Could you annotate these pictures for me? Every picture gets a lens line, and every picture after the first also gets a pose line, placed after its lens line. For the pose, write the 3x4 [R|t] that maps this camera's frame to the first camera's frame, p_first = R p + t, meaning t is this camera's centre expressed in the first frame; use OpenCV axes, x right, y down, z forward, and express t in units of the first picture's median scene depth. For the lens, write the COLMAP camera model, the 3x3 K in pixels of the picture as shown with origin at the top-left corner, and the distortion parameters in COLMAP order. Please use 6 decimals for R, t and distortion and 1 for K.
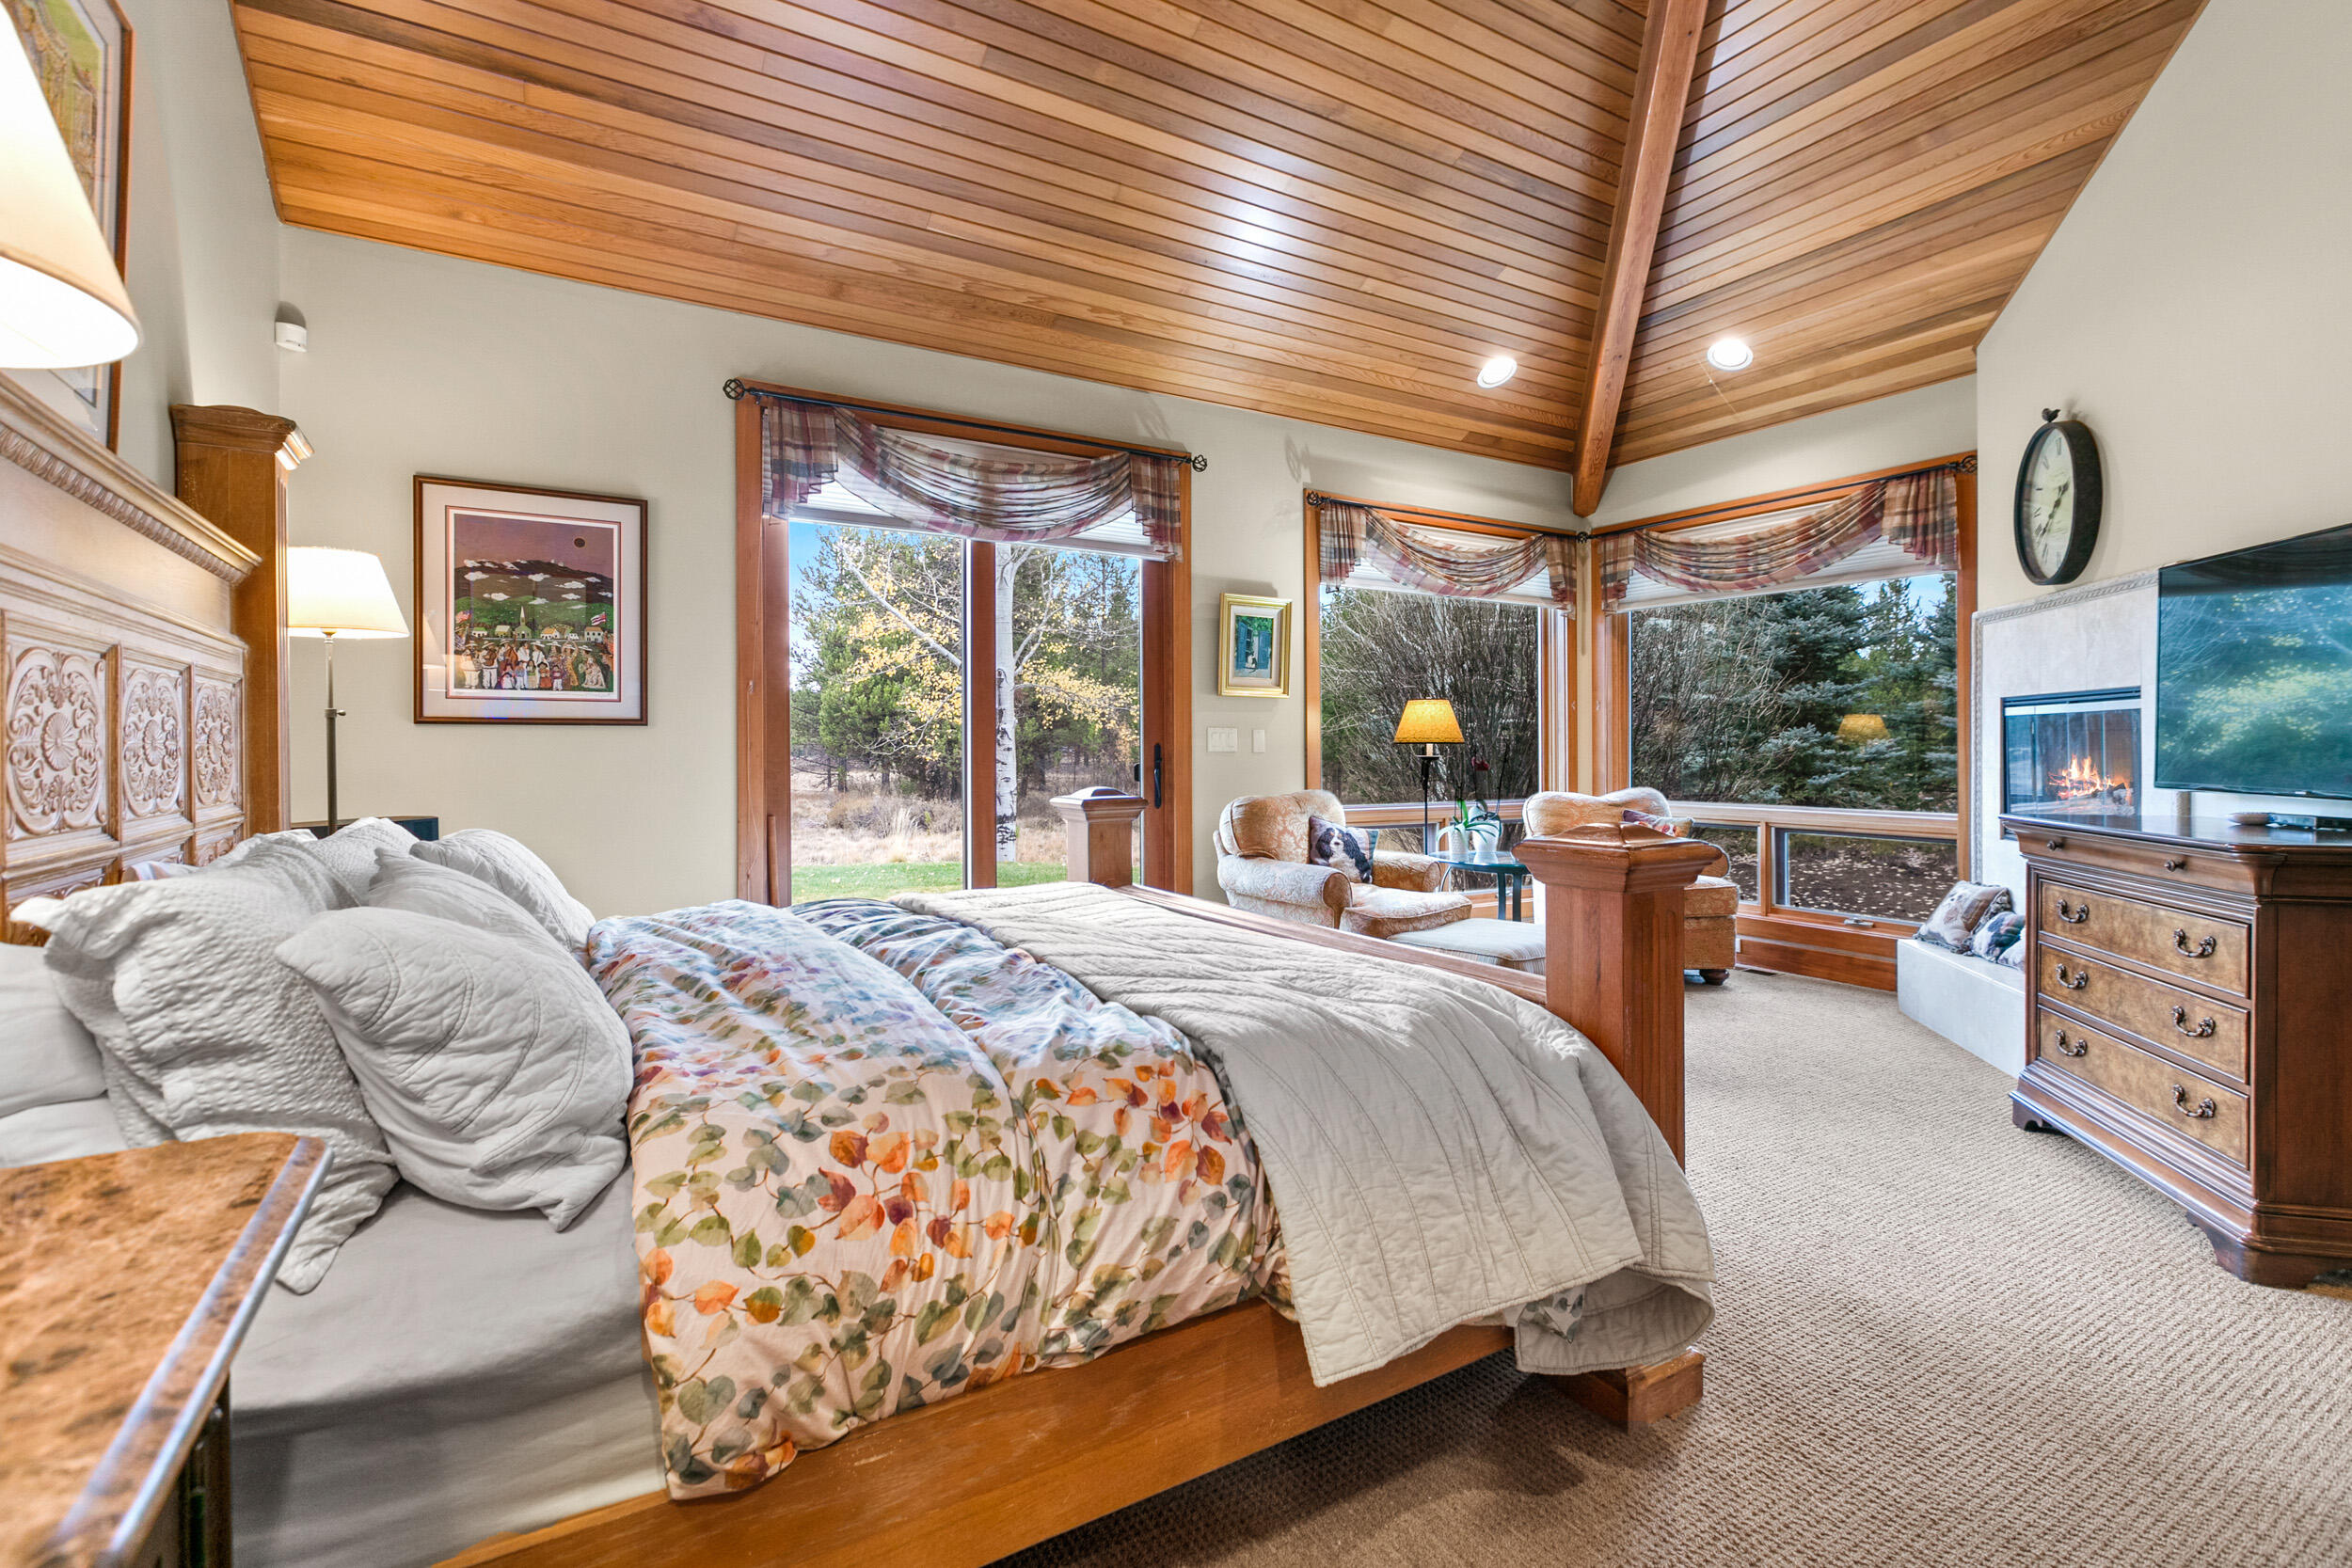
lens RADIAL K [[1055.5, 0, 1170.7], [0, 1055.5, 758.6], [0, 0, 1]] dist [-0.000511, 0.001537]
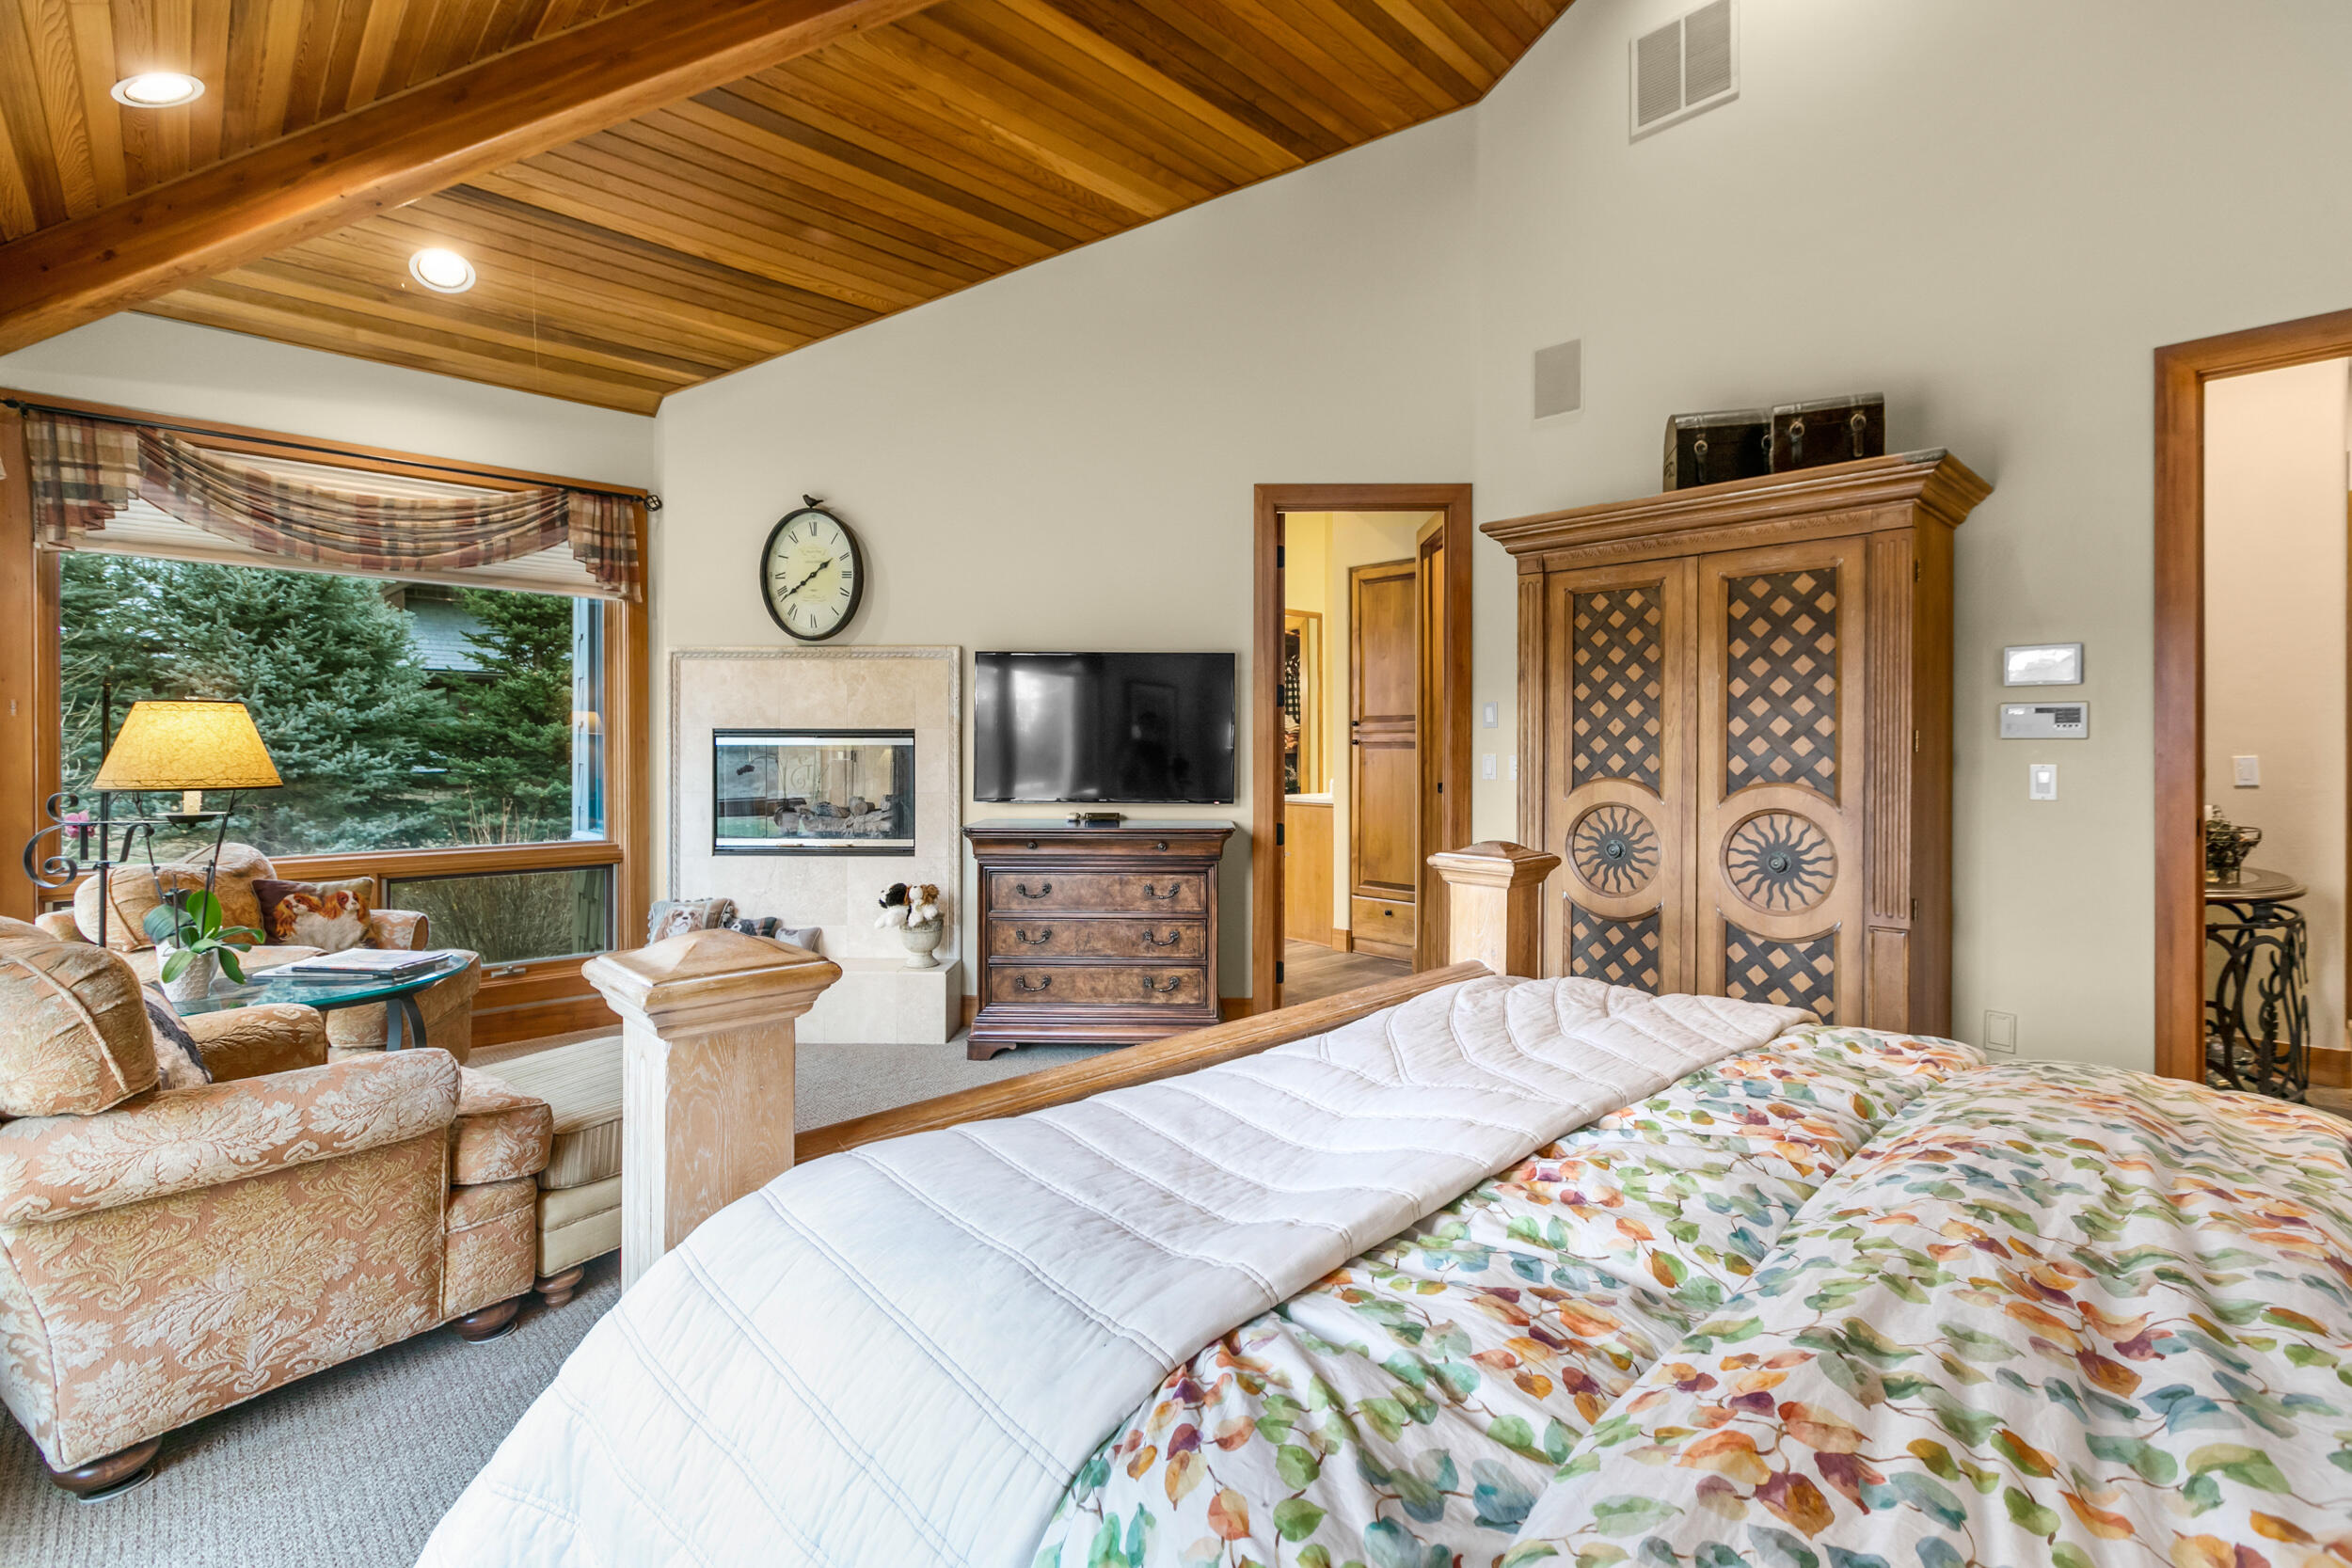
lens RADIAL K [[1055.5, 0, 1163.4], [0, 1055.5, 747.8], [0, 0, 1]] dist [-0.000511, 0.001537]
pose [[-0.212176, 0.001803, 0.977230, -0.361557], [0.012284, 0.999924, 0.000822, -0.029635], [-0.977154, 0.012179, -0.212182, 0.704388]]
